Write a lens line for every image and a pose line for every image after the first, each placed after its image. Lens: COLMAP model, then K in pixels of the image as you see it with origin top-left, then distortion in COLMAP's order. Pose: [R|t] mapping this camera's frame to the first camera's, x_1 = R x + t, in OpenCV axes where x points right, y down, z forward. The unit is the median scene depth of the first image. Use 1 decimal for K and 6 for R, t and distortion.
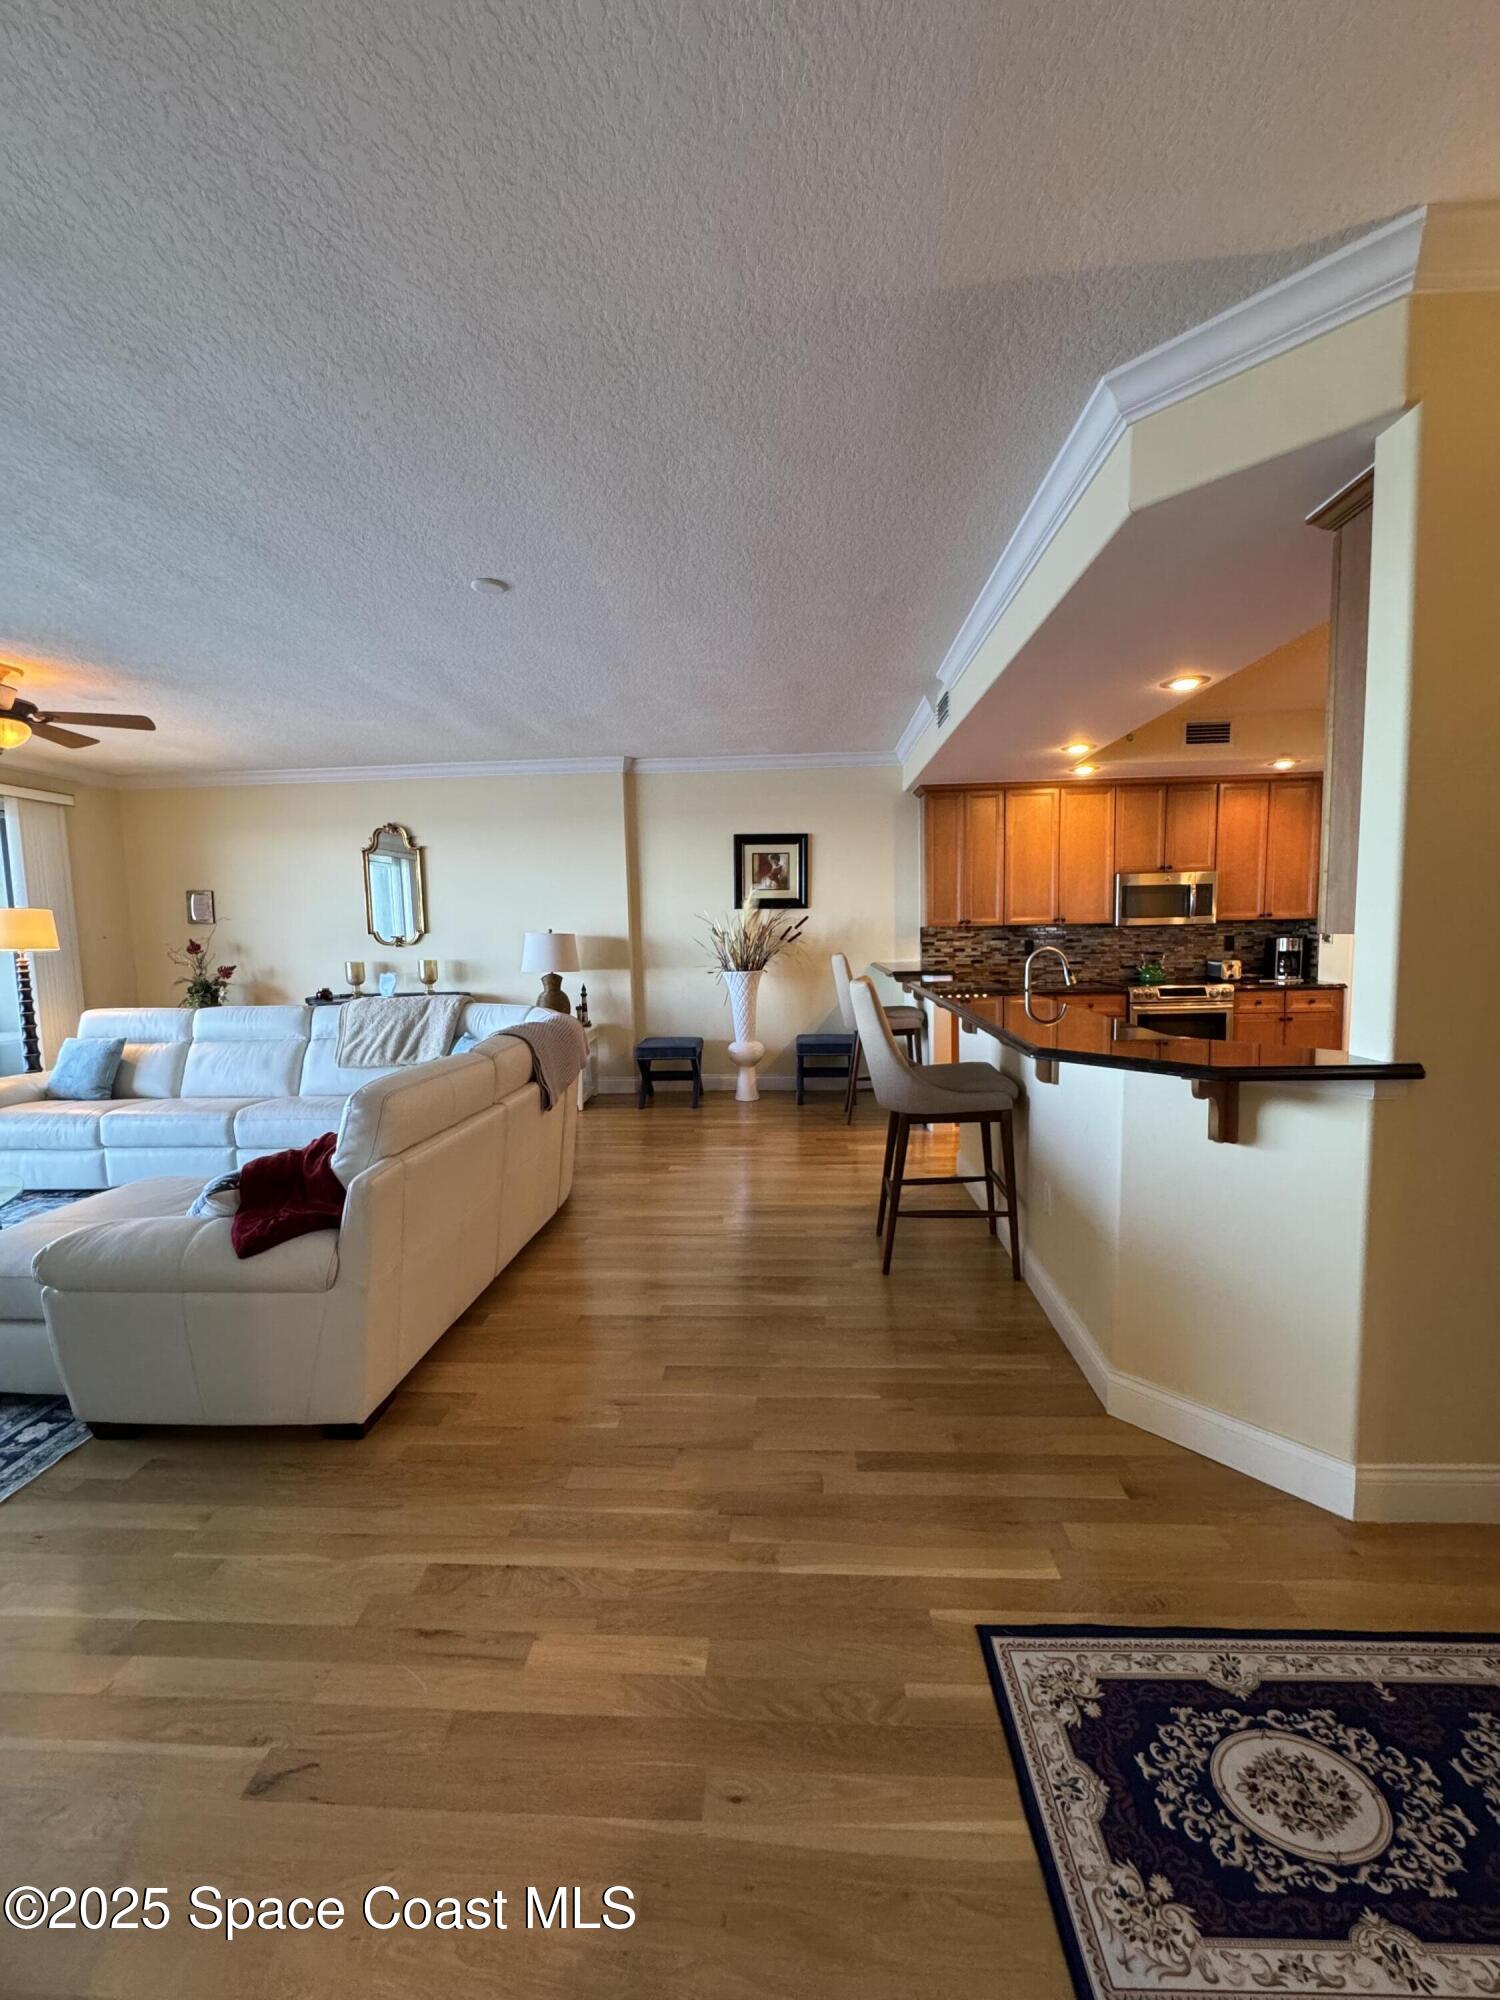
lens RADIAL K [[802.1, 0, 747.3], [0, 802.1, 1004.6], [0, 0, 1]] dist [-0.003439, 0.000097]
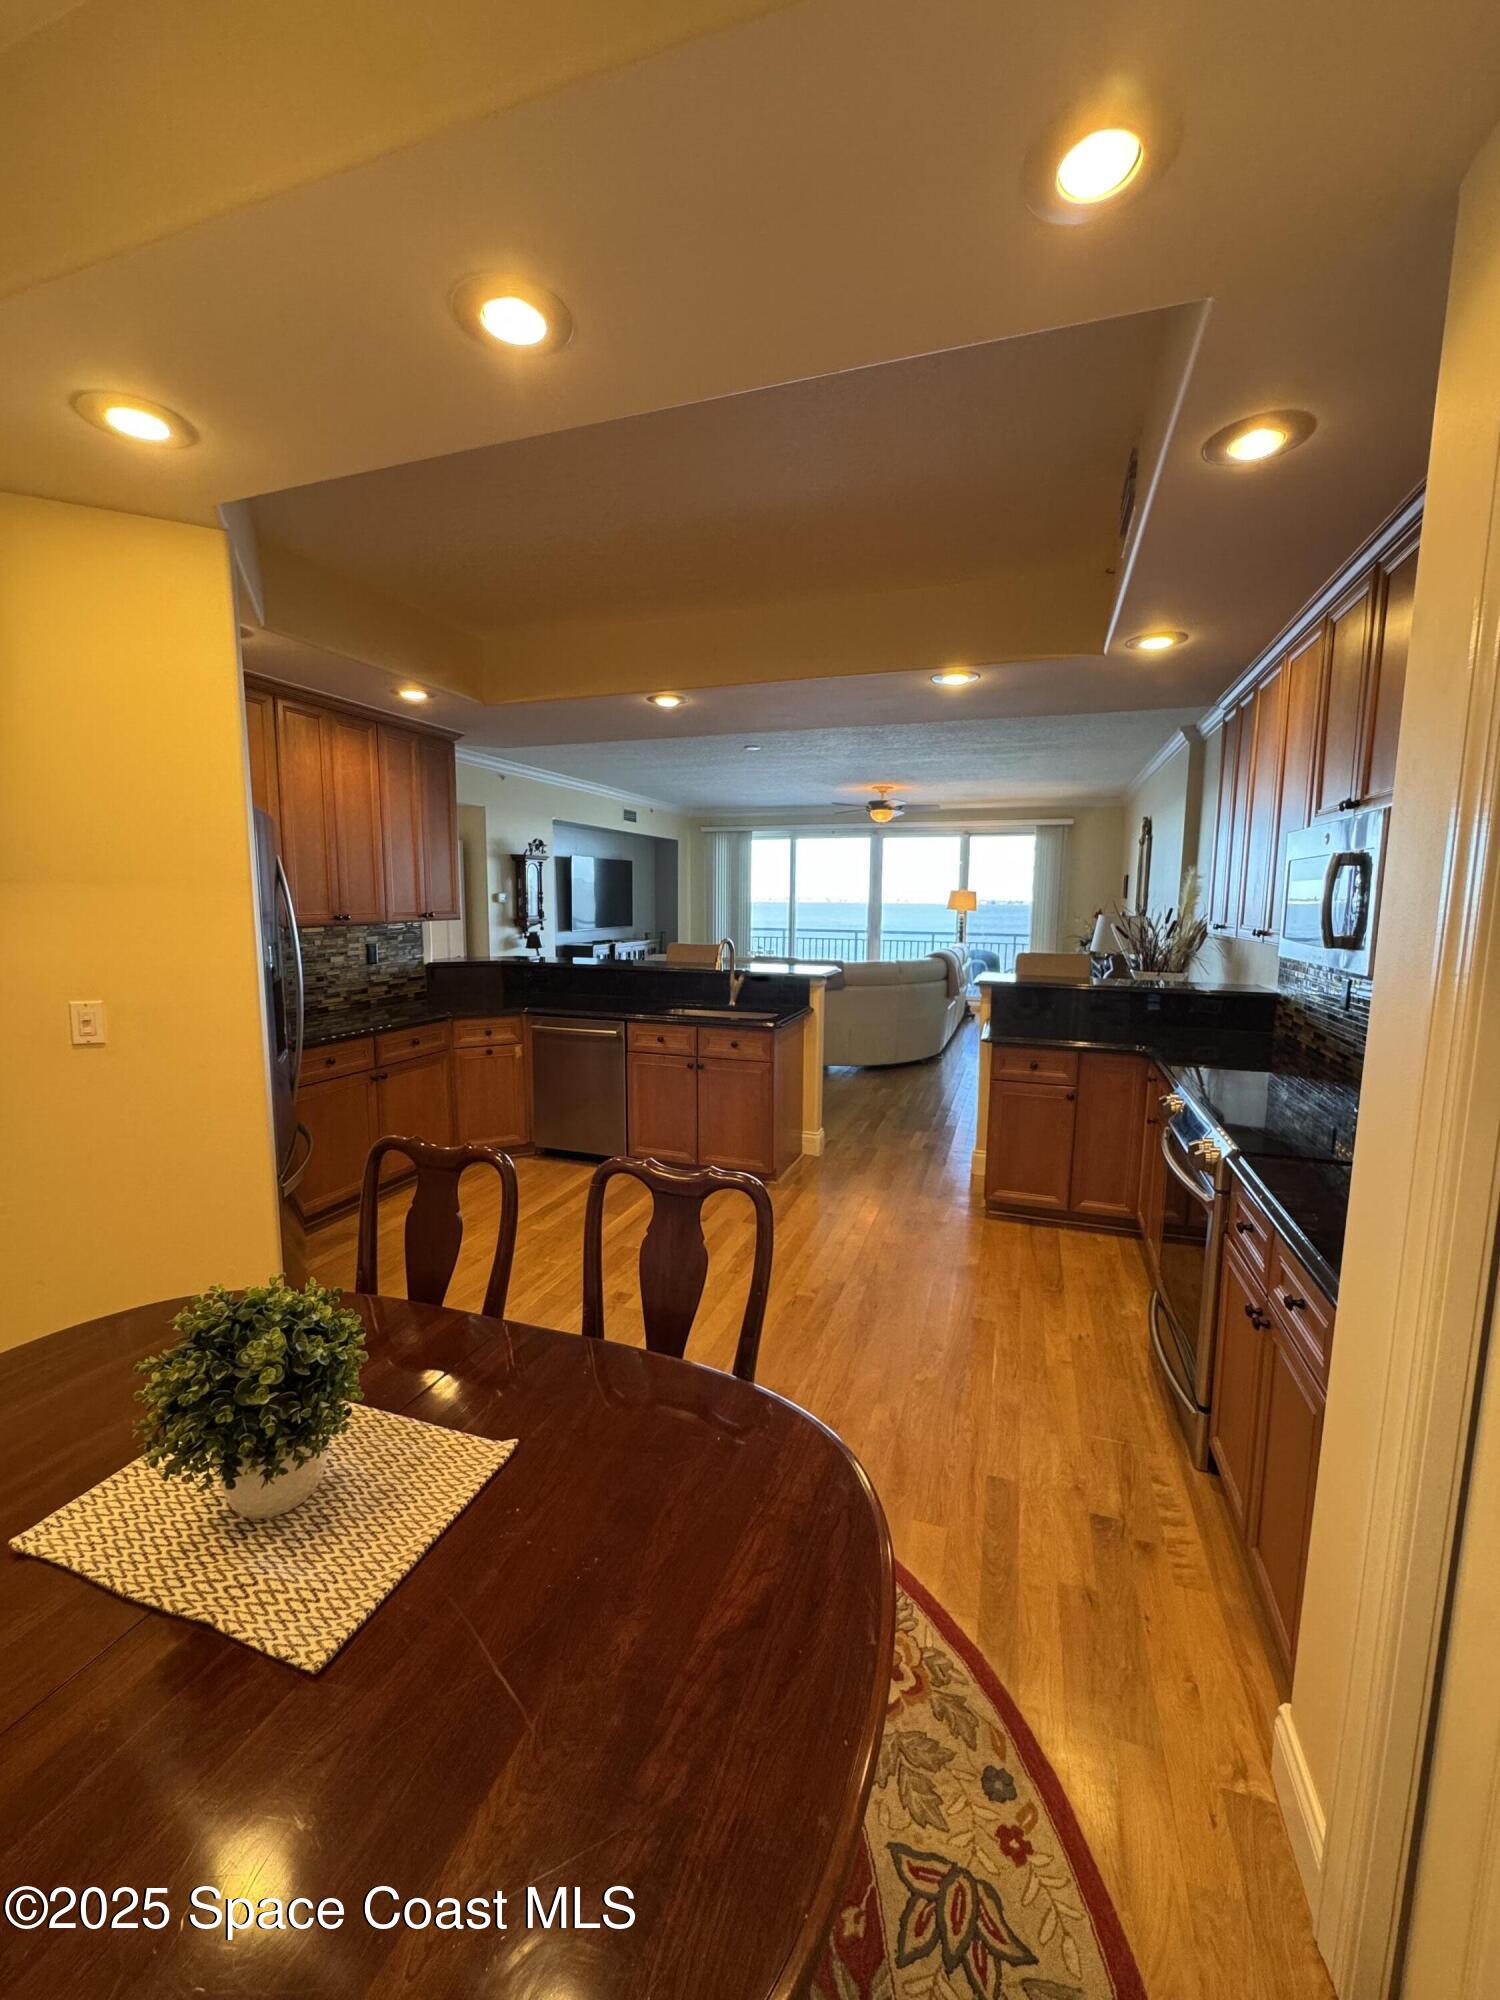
lens RADIAL K [[802.1, 0, 752.0], [0, 802.1, 1001.6], [0, 0, 1]] dist [-0.003439, 0.000097]
pose [[-0.274809, 0.146220, -0.950316, 2.192846], [-0.099774, 0.978697, 0.179439, -0.287868], [0.956308, 0.144128, -0.254365, 1.973722]]
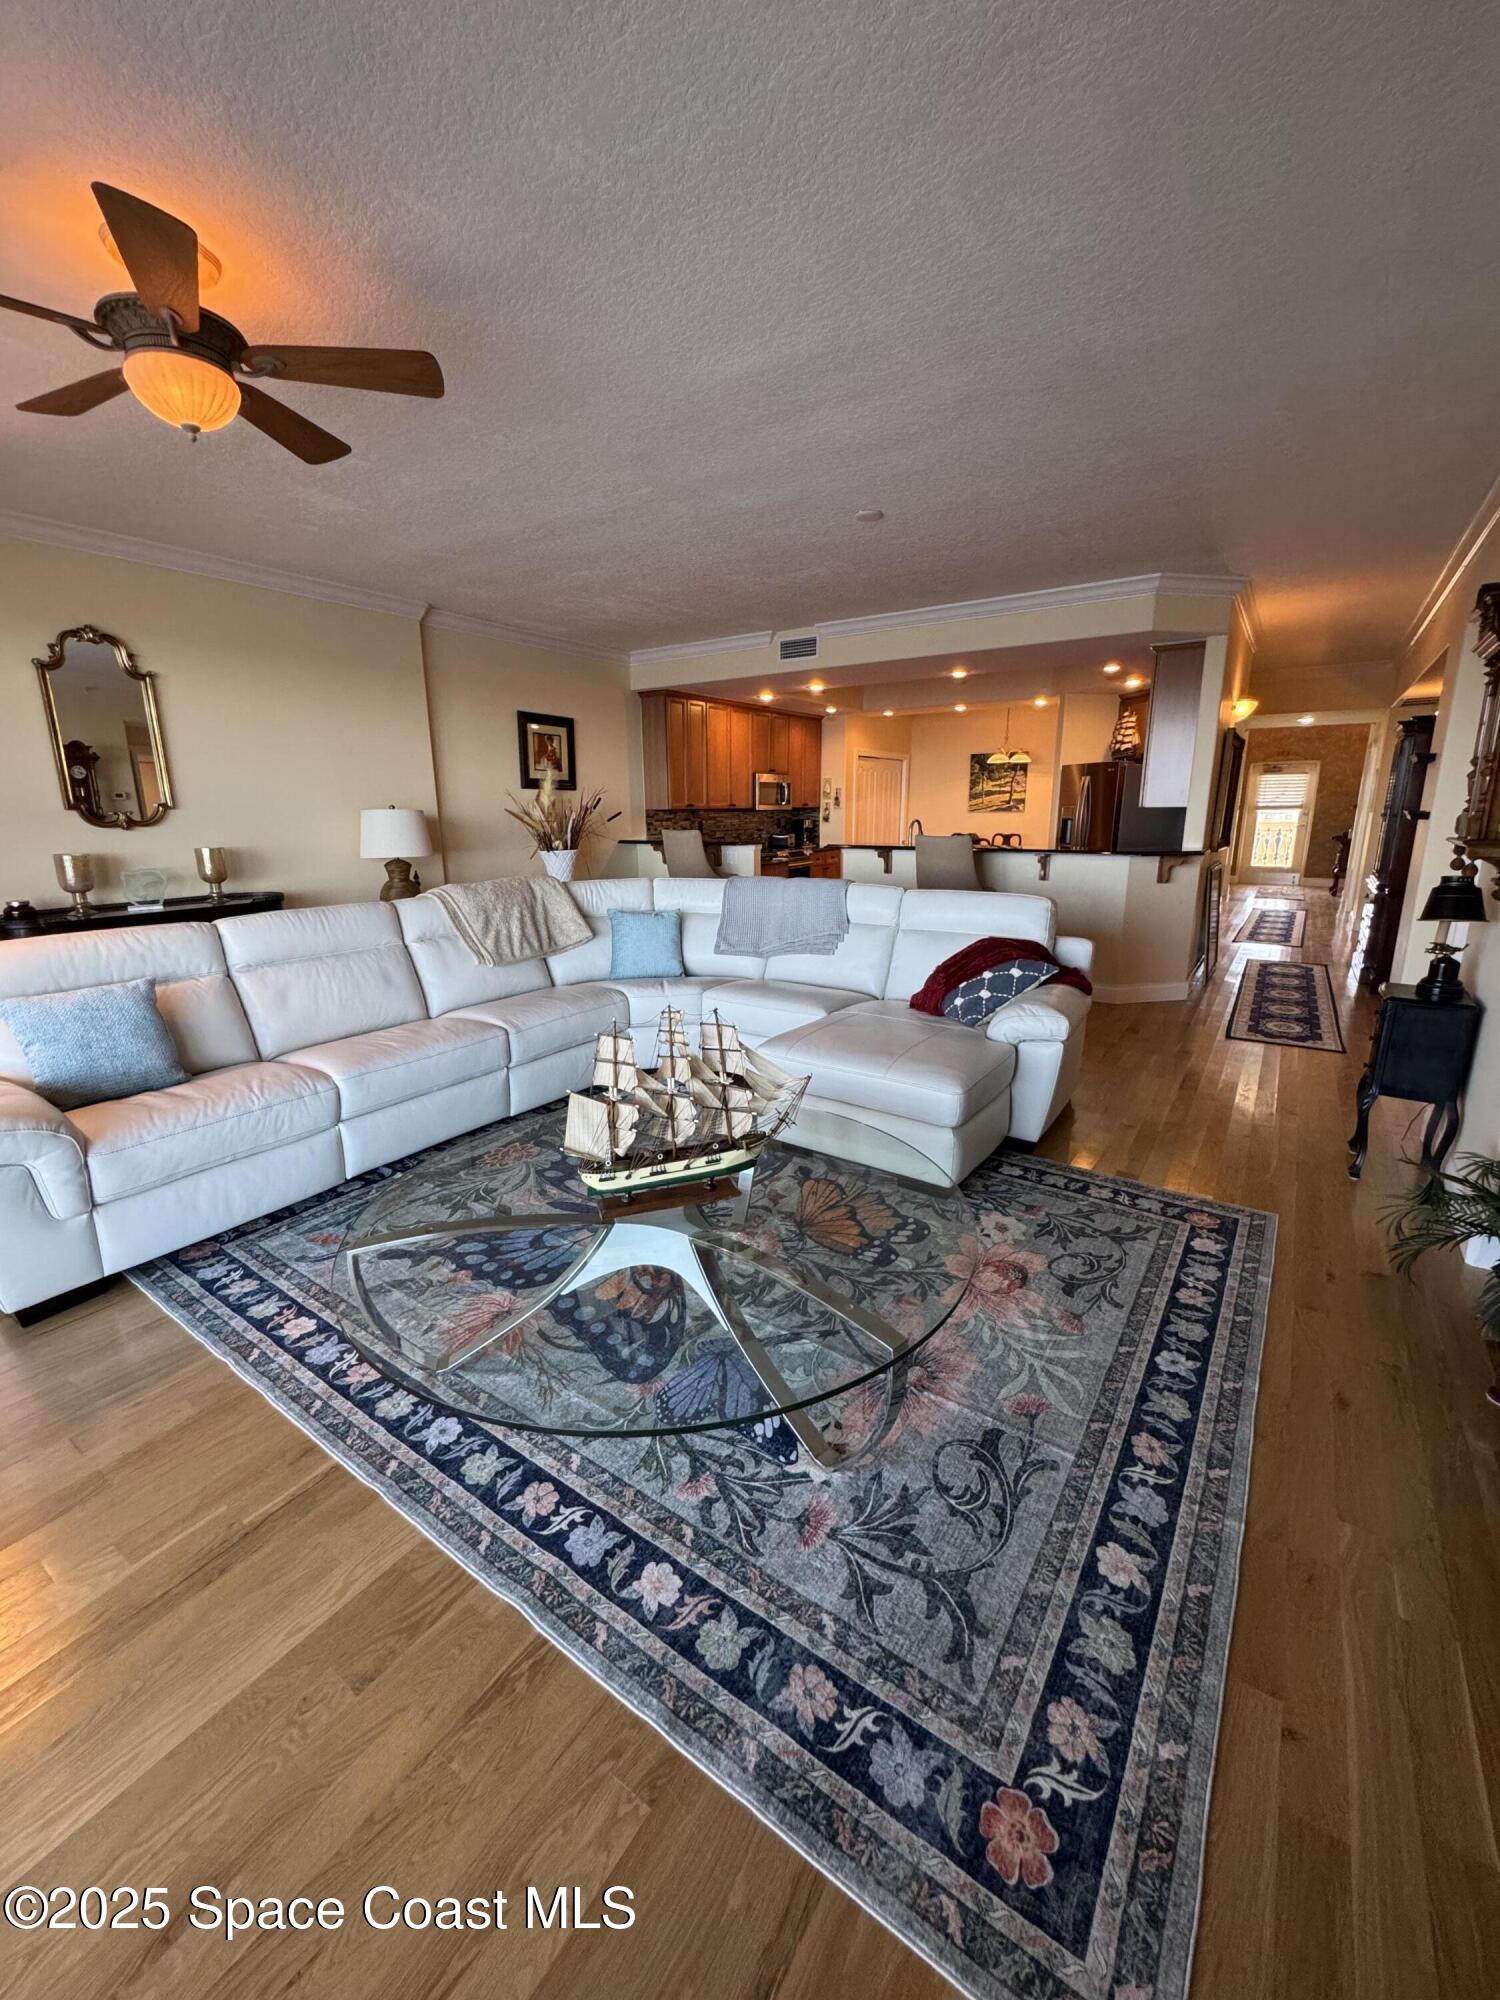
lens RADIAL K [[802.1, 0, 760.2], [0, 802.1, 991.8], [0, 0, 1]] dist [-0.003439, 0.000097]
pose [[0.503645, -0.176396, 0.845711, -1.907817], [0.082528, 0.984280, 0.156150, -0.003251], [-0.859960, -0.008849, 0.510285, 0.598435]]
